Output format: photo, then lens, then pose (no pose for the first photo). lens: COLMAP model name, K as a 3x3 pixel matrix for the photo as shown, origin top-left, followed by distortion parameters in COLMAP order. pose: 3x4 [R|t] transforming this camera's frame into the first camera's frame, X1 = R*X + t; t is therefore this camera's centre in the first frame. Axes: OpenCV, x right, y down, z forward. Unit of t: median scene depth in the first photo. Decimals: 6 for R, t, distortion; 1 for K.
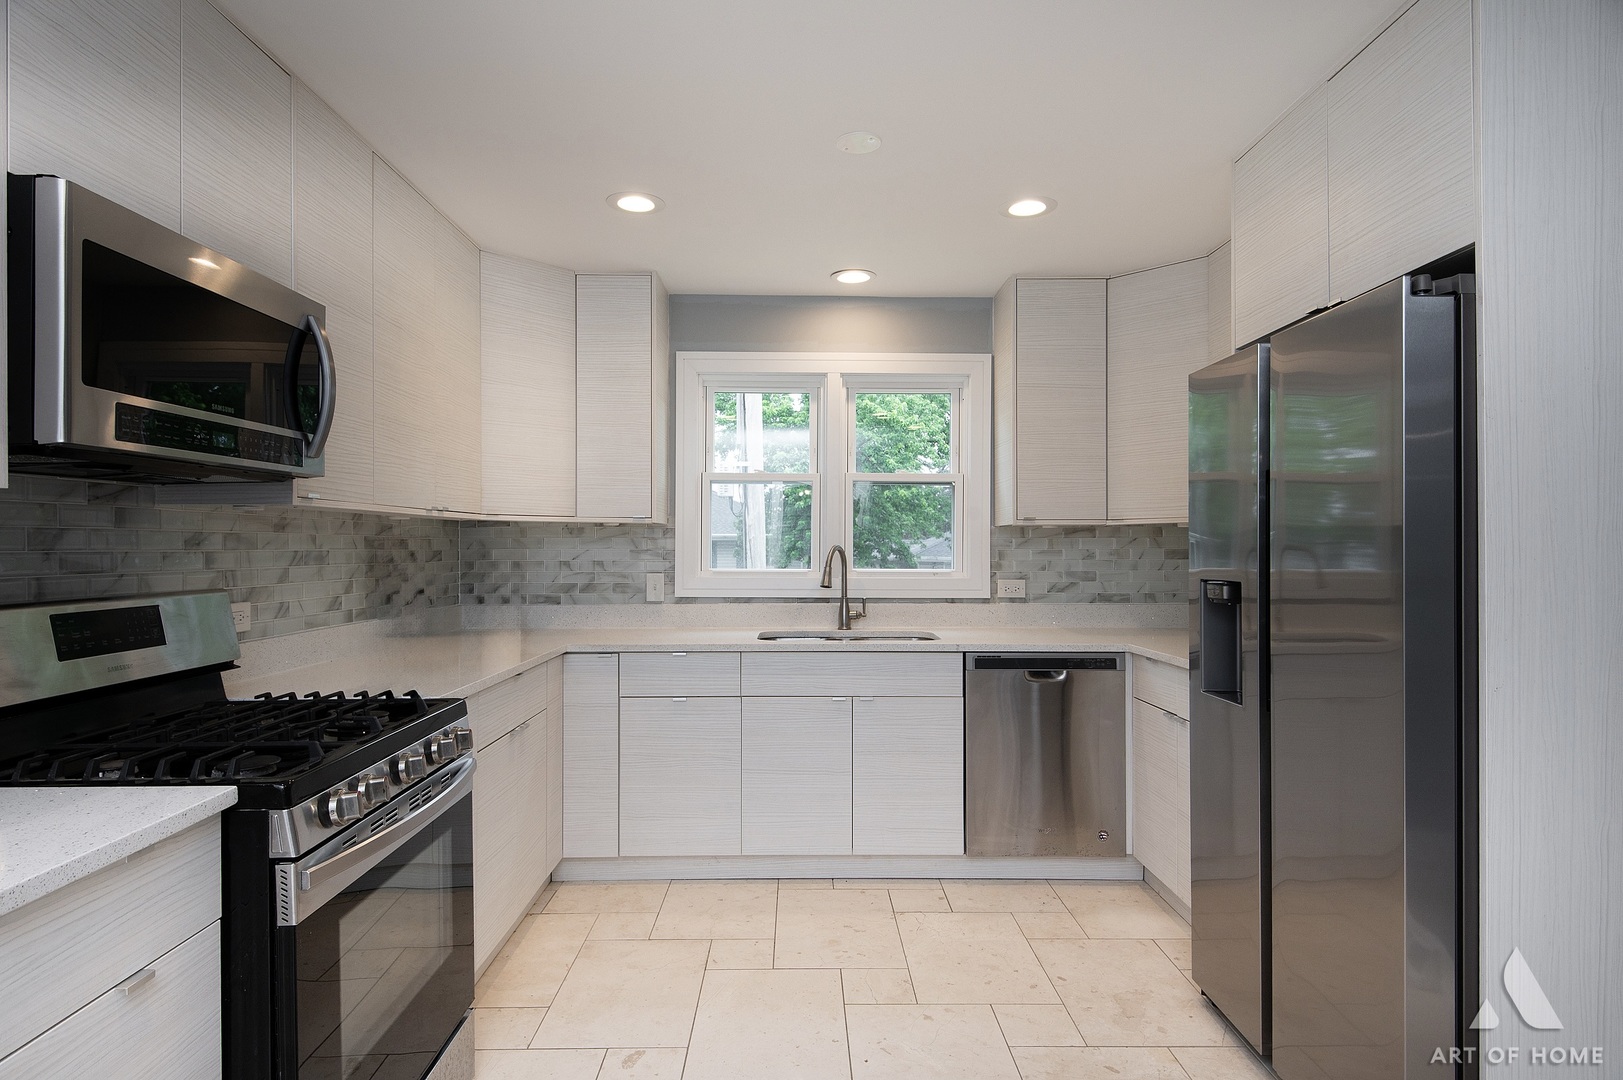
lens RADIAL K [[879.8, 0, 810.8], [0, 879.8, 546.2], [0, 0, 1]] dist [0.002873, 0.000799]
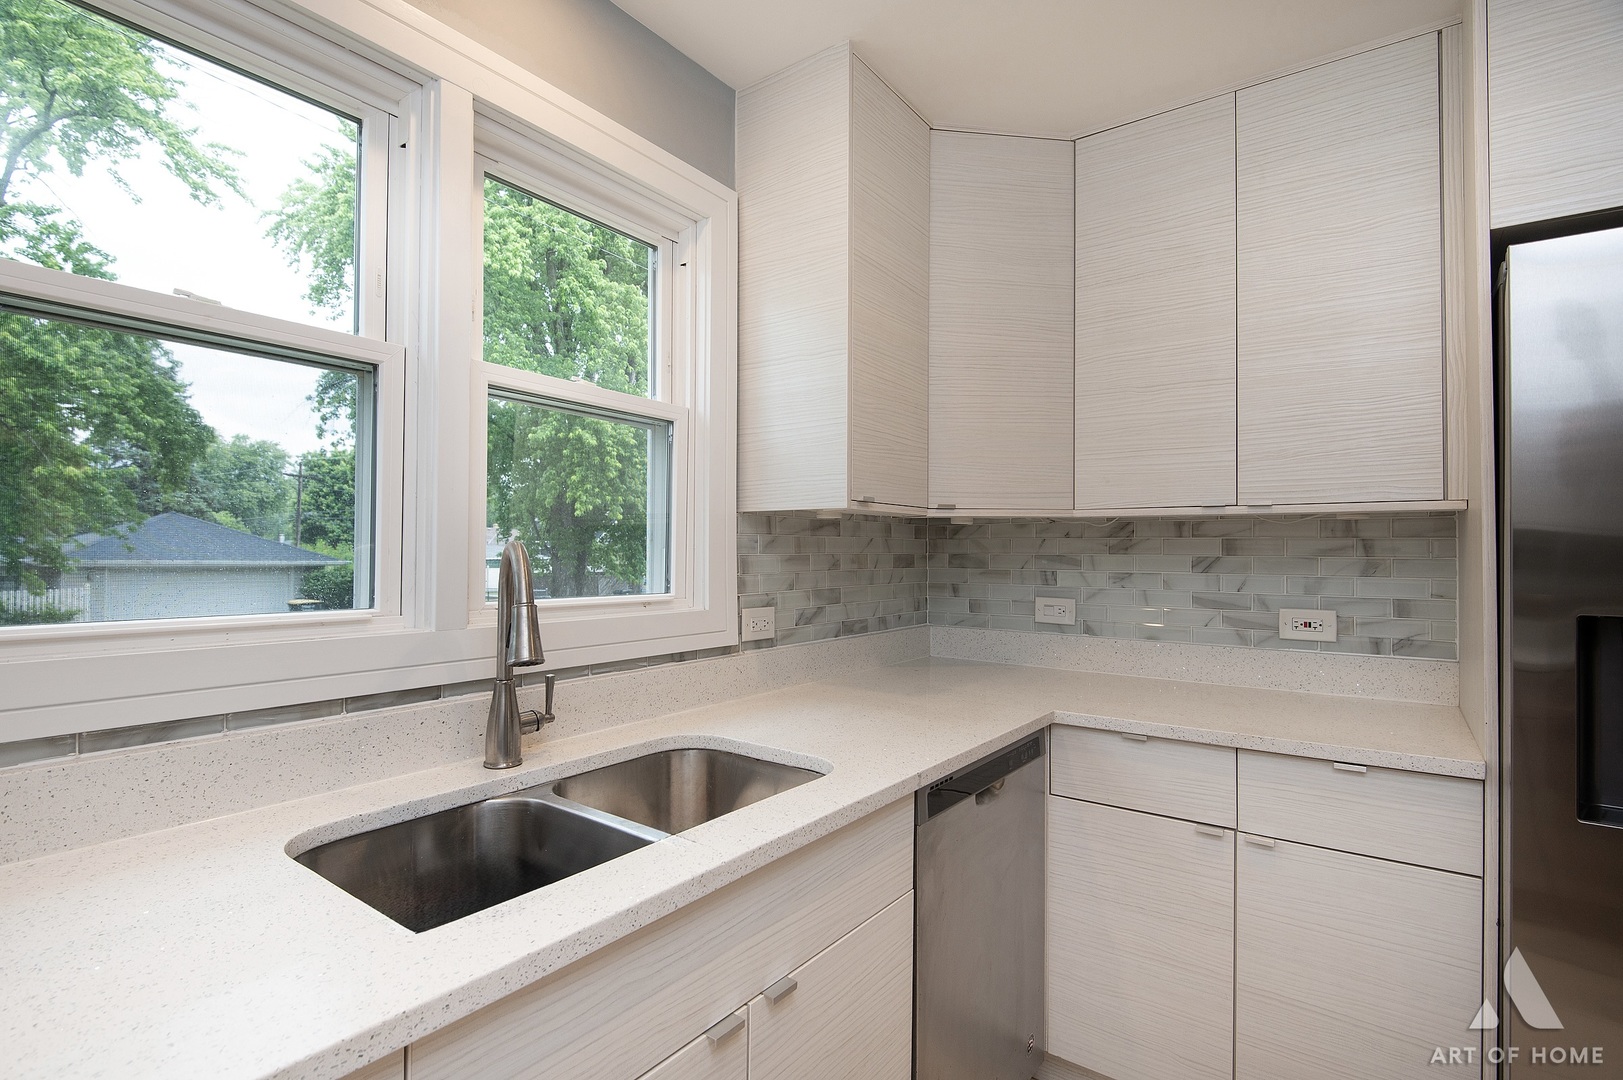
lens RADIAL K [[769.0, 0, 798.7], [0, 769.0, 547.2], [0, 0, 1]] dist [0.002444, -0.002893]
pose [[0.610947, 0.008840, 0.791622, -0.152288], [-0.007346, 0.999958, -0.005497, 0.002136], [-0.791637, -0.002456, 0.610986, 0.720636]]
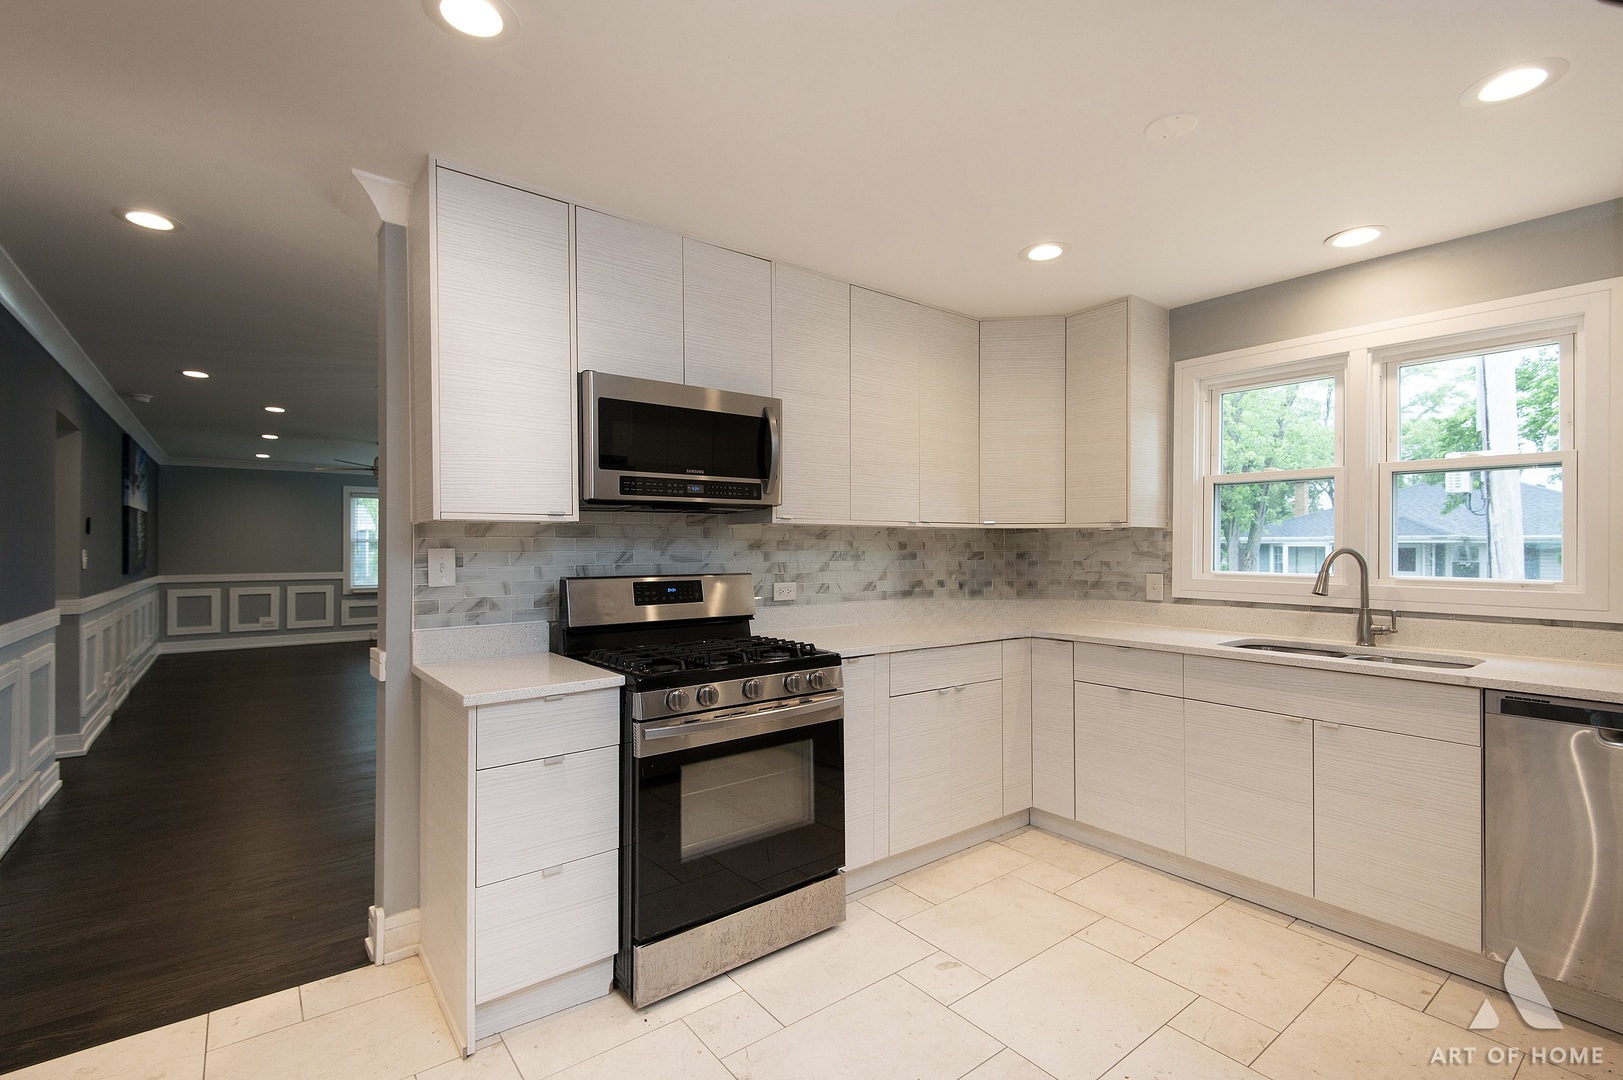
lens RADIAL K [[728.7, 0, 811.1], [0, 728.7, 544.4], [0, 0, 1]] dist [0.017464, -0.005551]
pose [[0.599983, -0.003107, -0.800007, 0.299322], [-0.001204, 0.999988, -0.004786, -0.000173], [0.800012, 0.003834, 0.599972, 0.136938]]
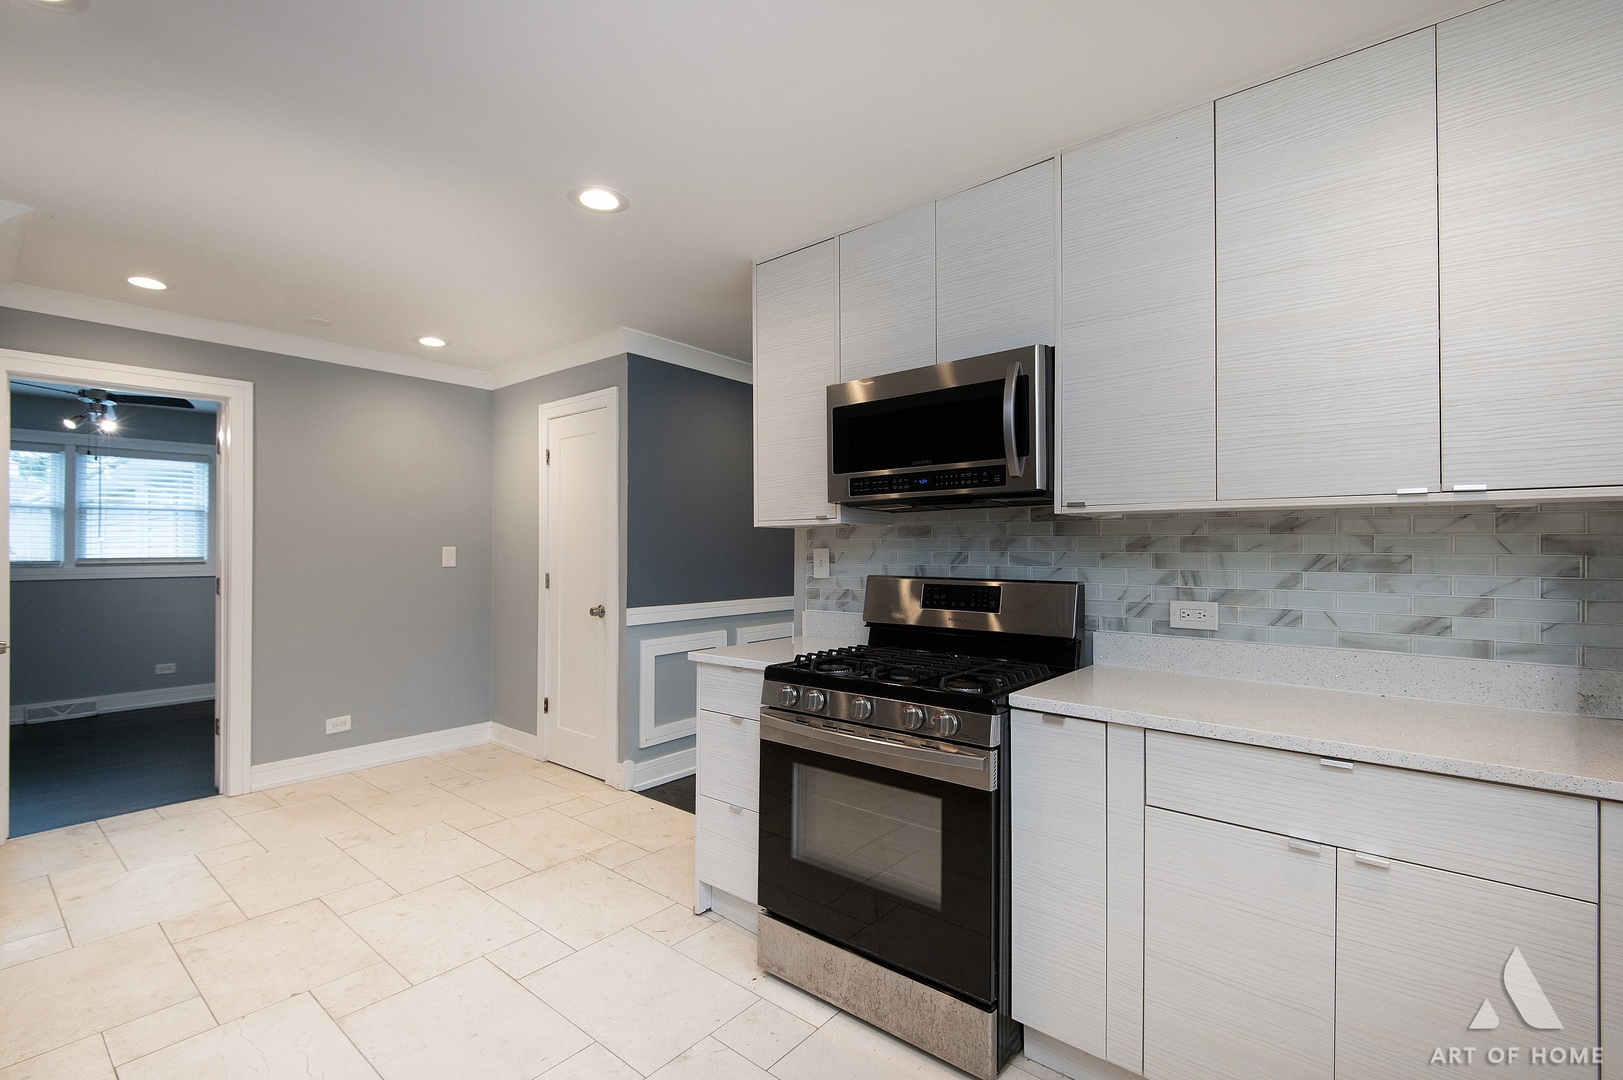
lens RADIAL K [[728.7, 0, 804.7], [0, 728.7, 546.9], [0, 0, 1]] dist [0.017464, -0.005551]
pose [[-0.654894, -0.001266, -0.755720, 0.214409], [-0.001826, 0.999998, -0.000093, -0.000697], [0.755718, 0.001319, -0.654895, 0.775440]]
